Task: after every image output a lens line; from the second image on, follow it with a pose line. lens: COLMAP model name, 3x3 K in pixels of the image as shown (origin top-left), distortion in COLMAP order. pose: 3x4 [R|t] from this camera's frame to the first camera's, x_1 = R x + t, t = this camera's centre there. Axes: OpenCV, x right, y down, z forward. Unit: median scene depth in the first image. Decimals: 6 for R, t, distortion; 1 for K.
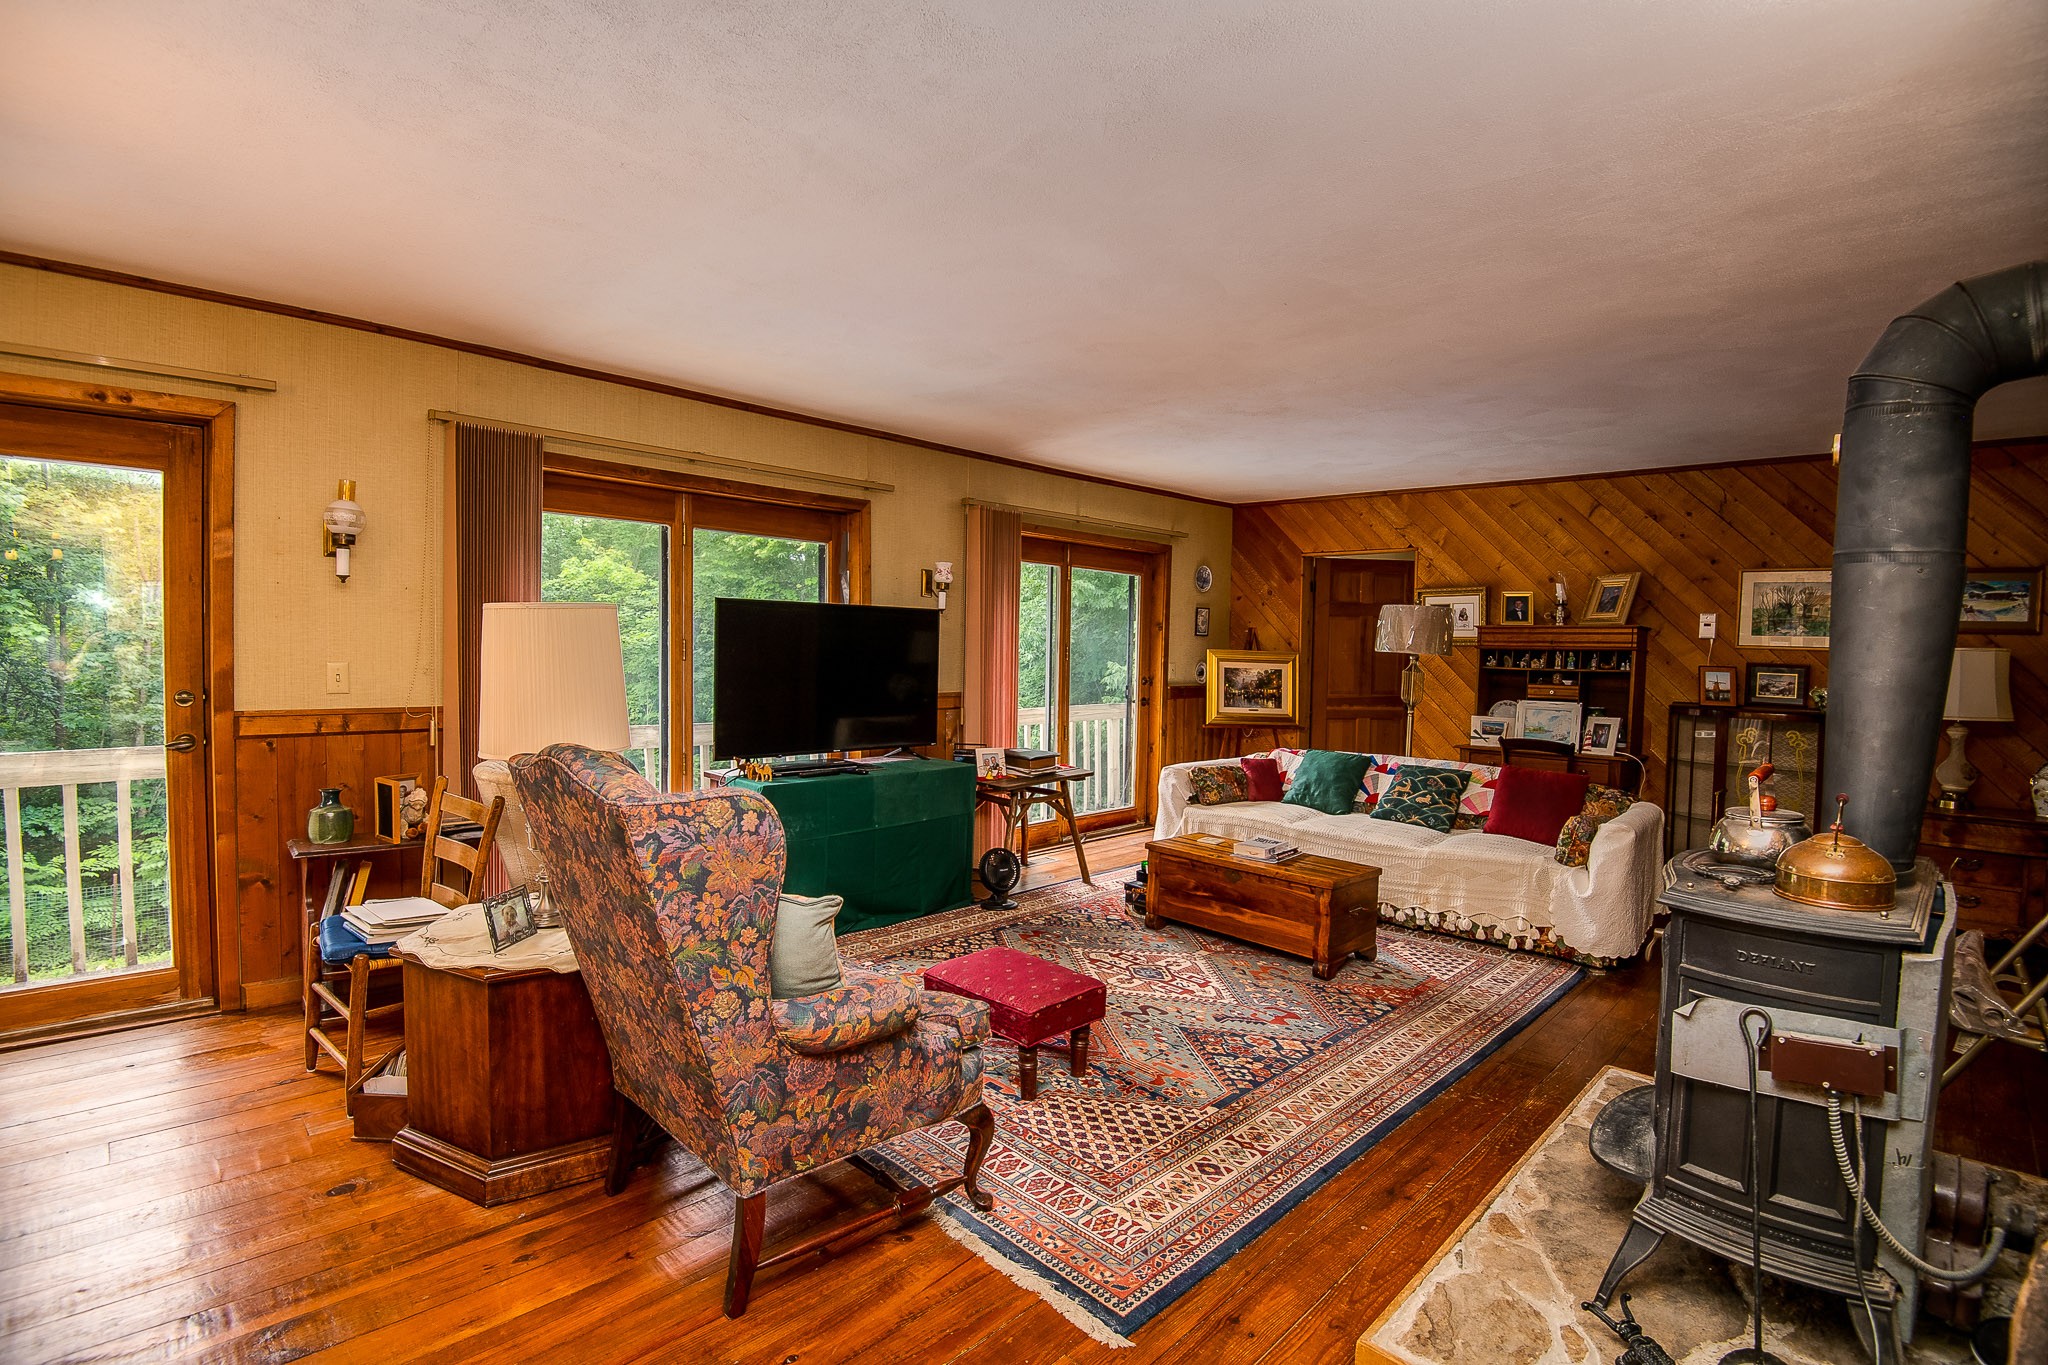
lens RADIAL K [[949.6, 0, 1037.8], [0, 949.6, 675.4], [0, 0, 1]] dist [-0.032874, -0.004001]
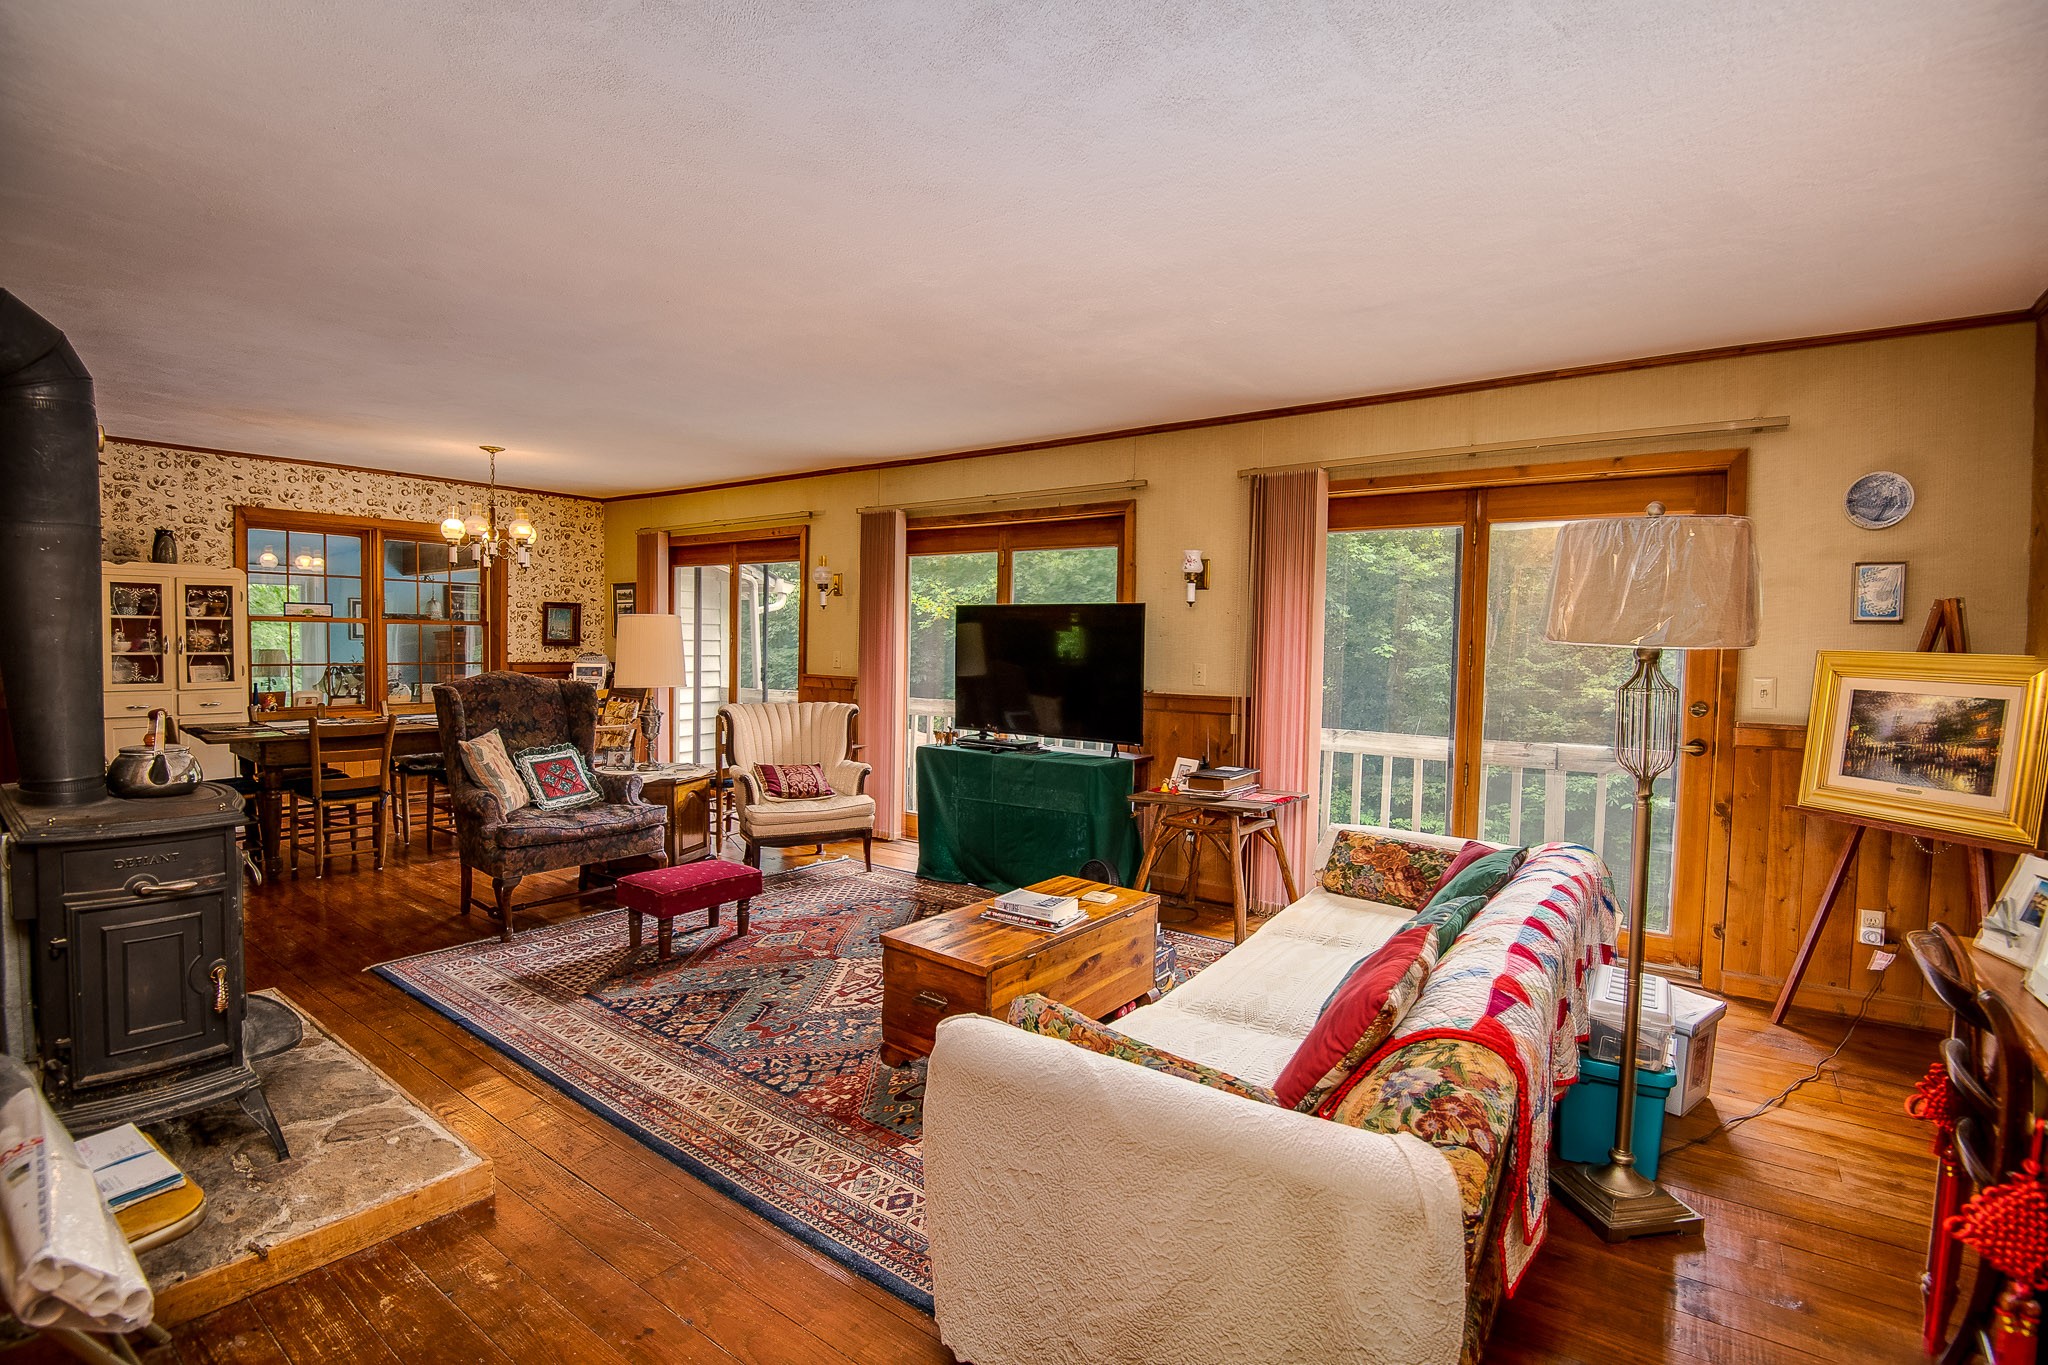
lens RADIAL K [[949.6, 0, 1033.6], [0, 949.6, 695.3], [0, 0, 1]] dist [-0.032874, -0.004001]
pose [[0.141753, 0.039305, -0.989121, 0.599514], [-0.042228, 0.998542, 0.033627, -0.004024], [0.989001, 0.037002, 0.143206, 0.557369]]
